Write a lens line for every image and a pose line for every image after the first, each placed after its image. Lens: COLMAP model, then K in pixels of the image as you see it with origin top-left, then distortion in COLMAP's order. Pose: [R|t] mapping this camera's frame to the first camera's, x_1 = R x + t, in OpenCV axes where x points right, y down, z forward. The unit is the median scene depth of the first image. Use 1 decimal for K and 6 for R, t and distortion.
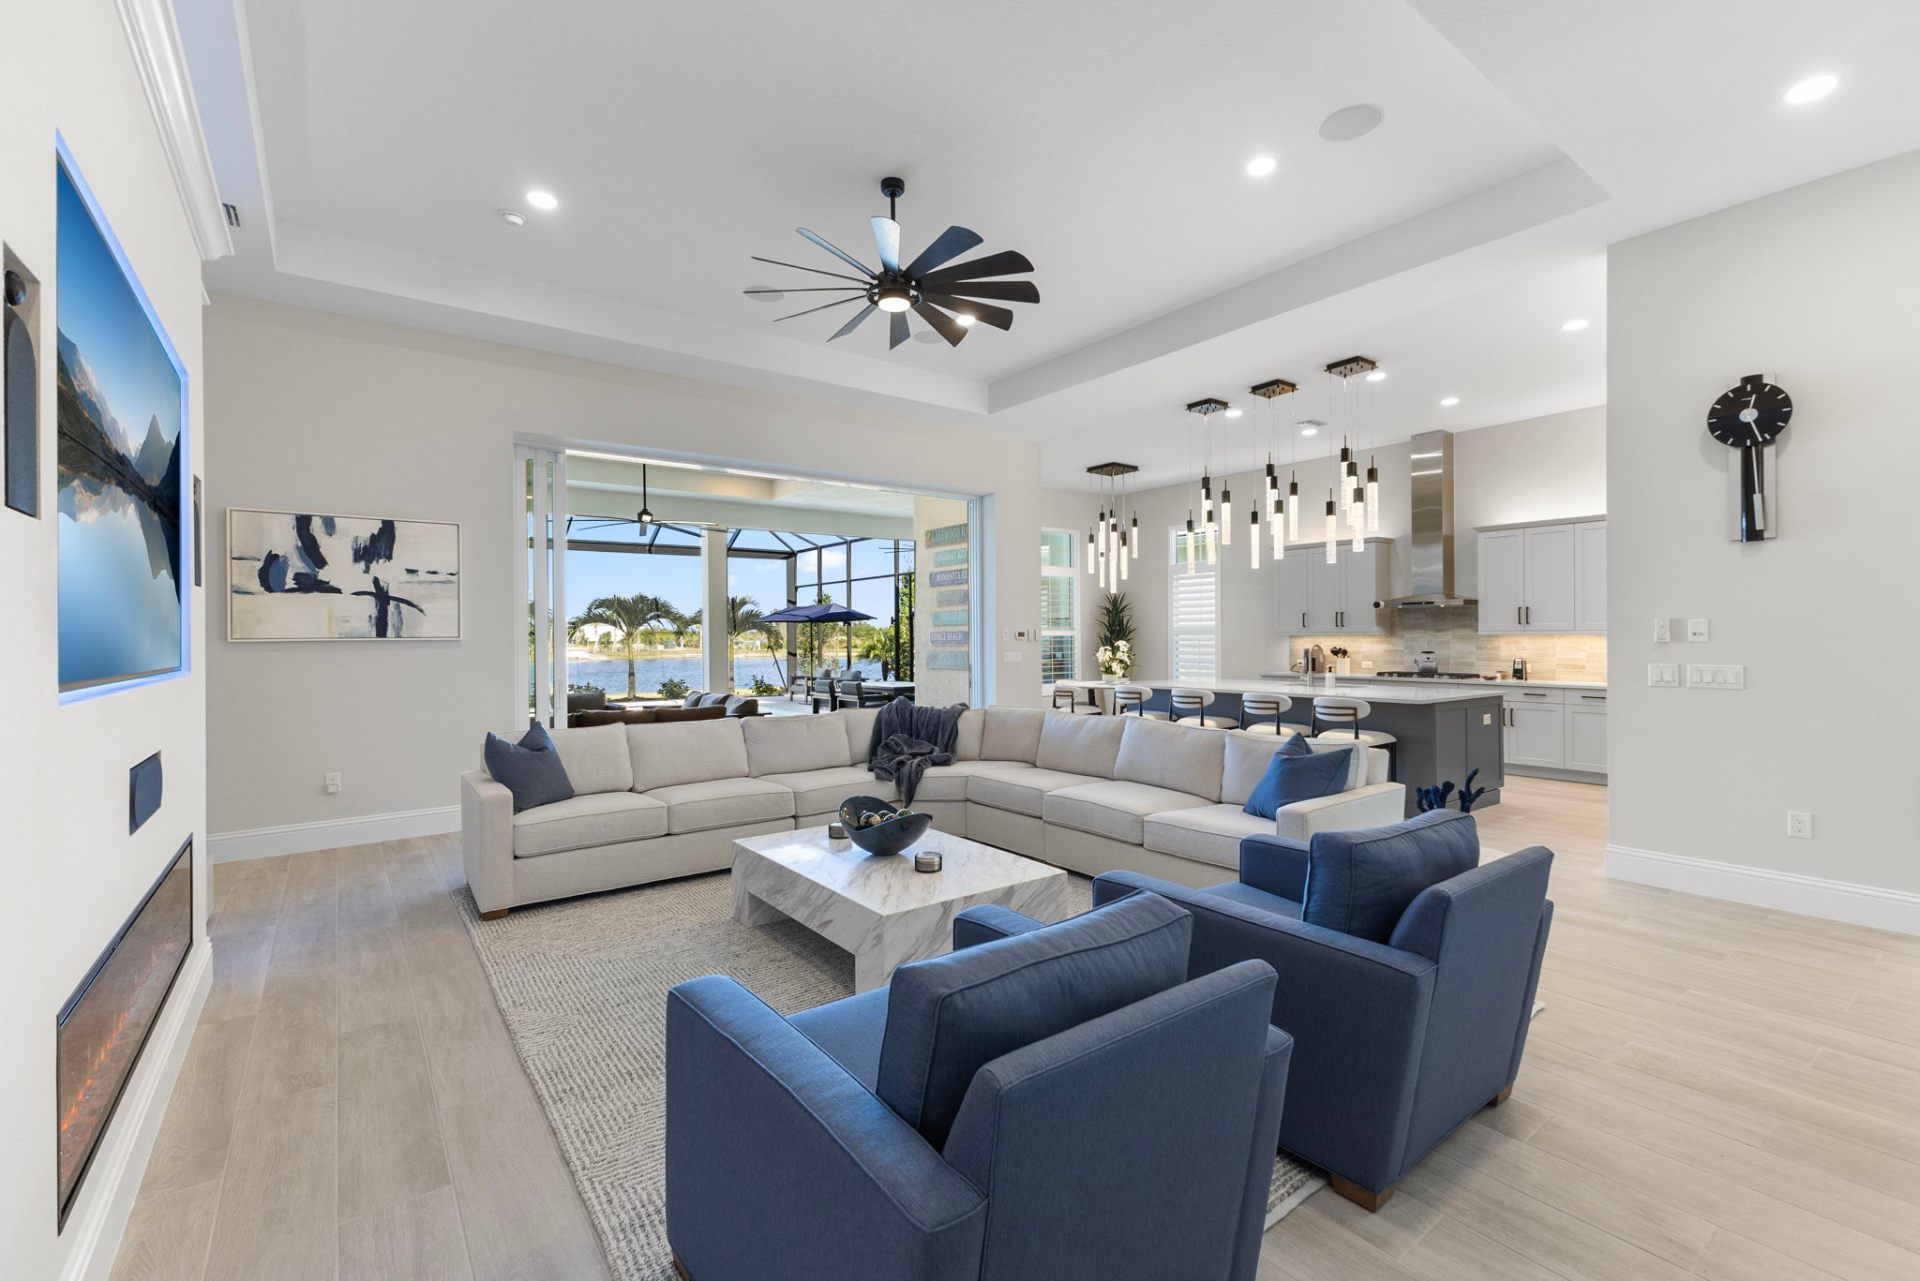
lens RADIAL K [[835.7, 0, 962.6], [0, 835.7, 637.9], [0, 0, 1]] dist [0.003022, -0.001041]
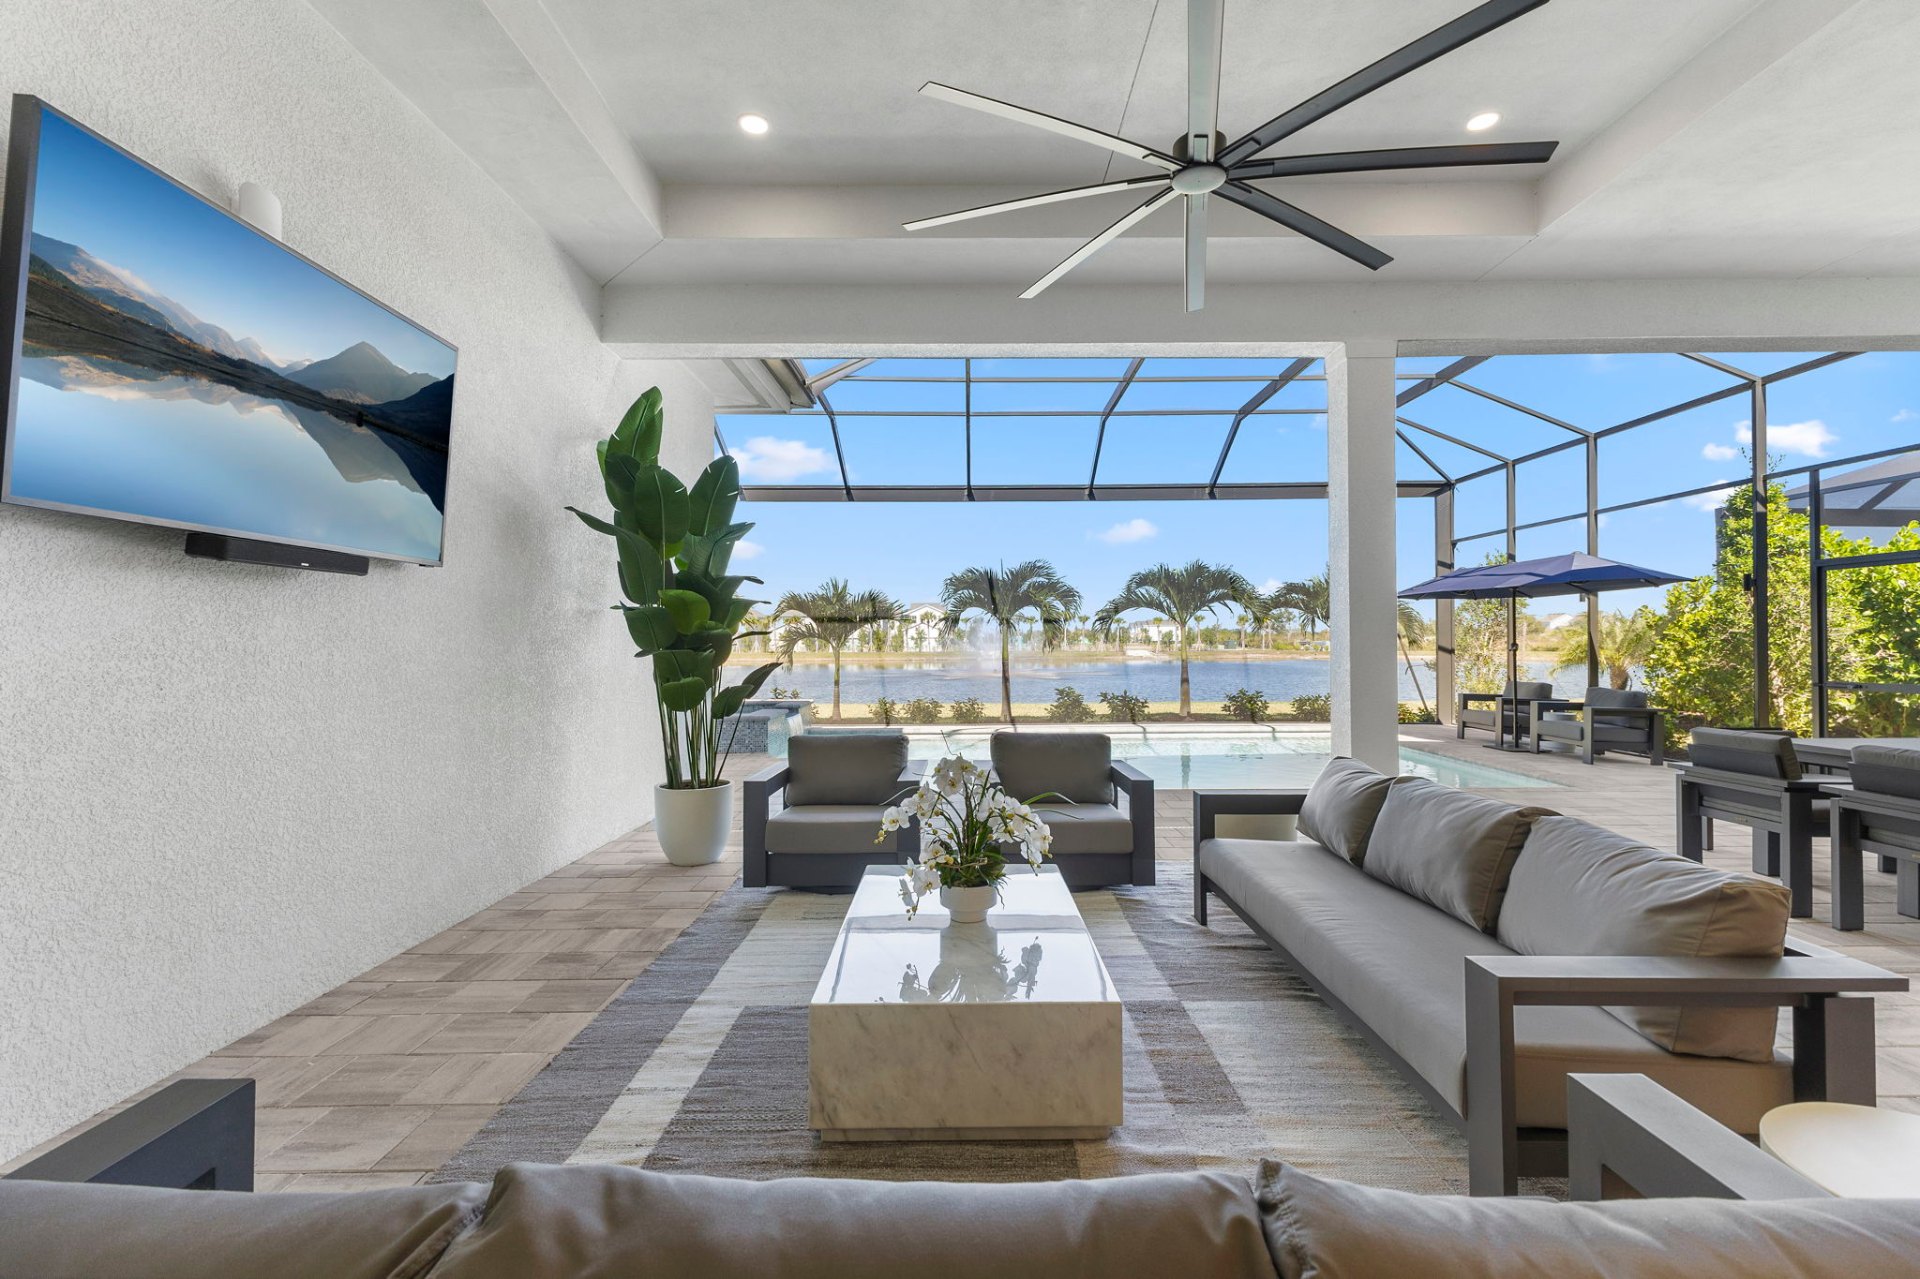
lens RADIAL K [[835.7, 0, 960.2], [0, 835.7, 633.6], [0, 0, 1]] dist [0.003022, -0.001041]
pose [[0.796387, -0.002945, -0.604781, -0.287320], [-0.001102, 0.999979, -0.006321, 0.020238], [0.604787, 0.005701, 0.796367, 0.766657]]
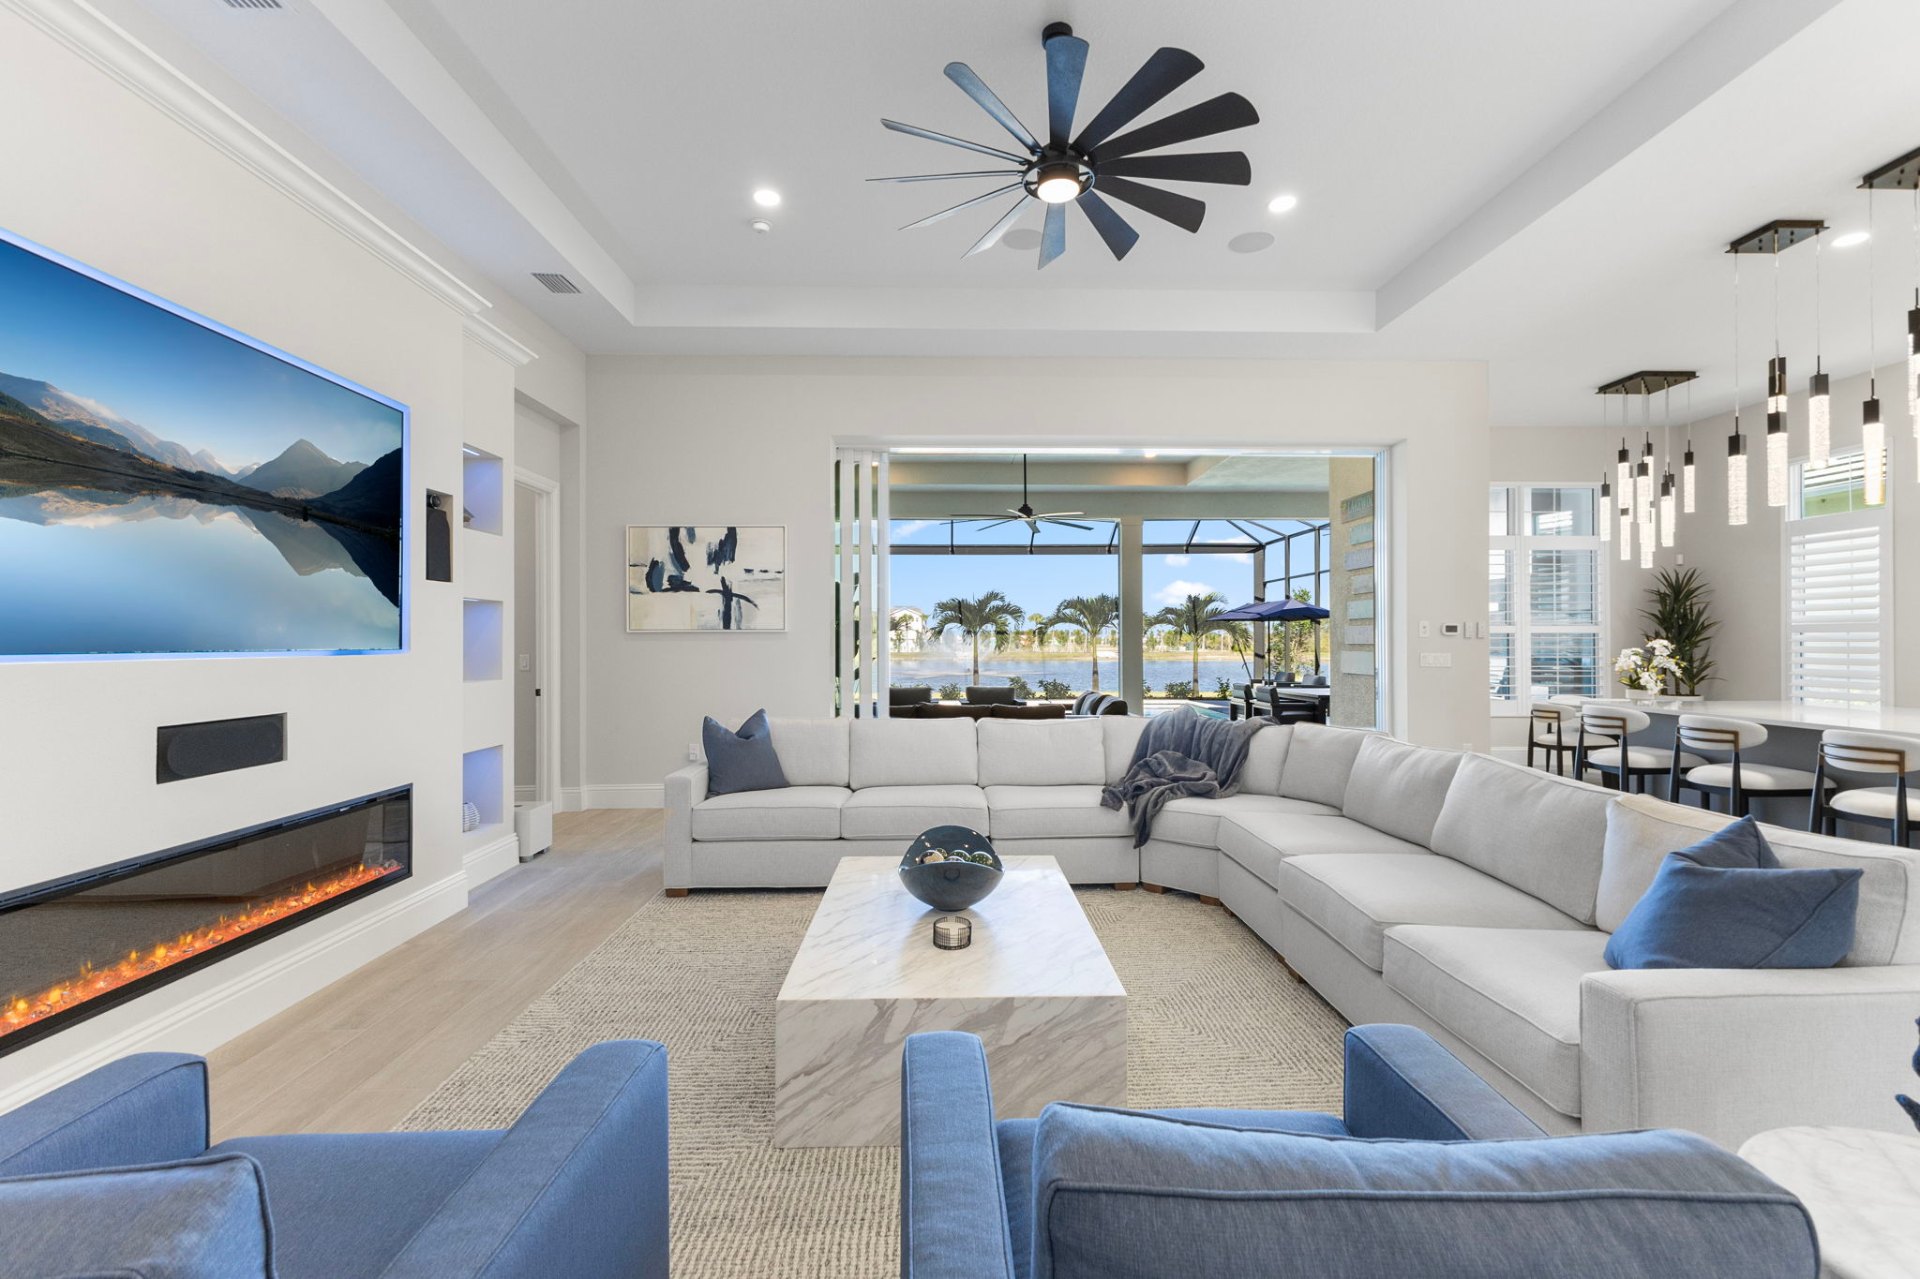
lens RADIAL K [[835.7, 0, 944.4], [0, 835.7, 637.7], [0, 0, 1]] dist [0.003022, -0.001041]
pose [[0.813093, 0.003398, -0.582124, 0.115713], [-0.005045, 0.999987, -0.001211, 0.005632], [0.582112, 0.003921, 0.813099, 0.131164]]
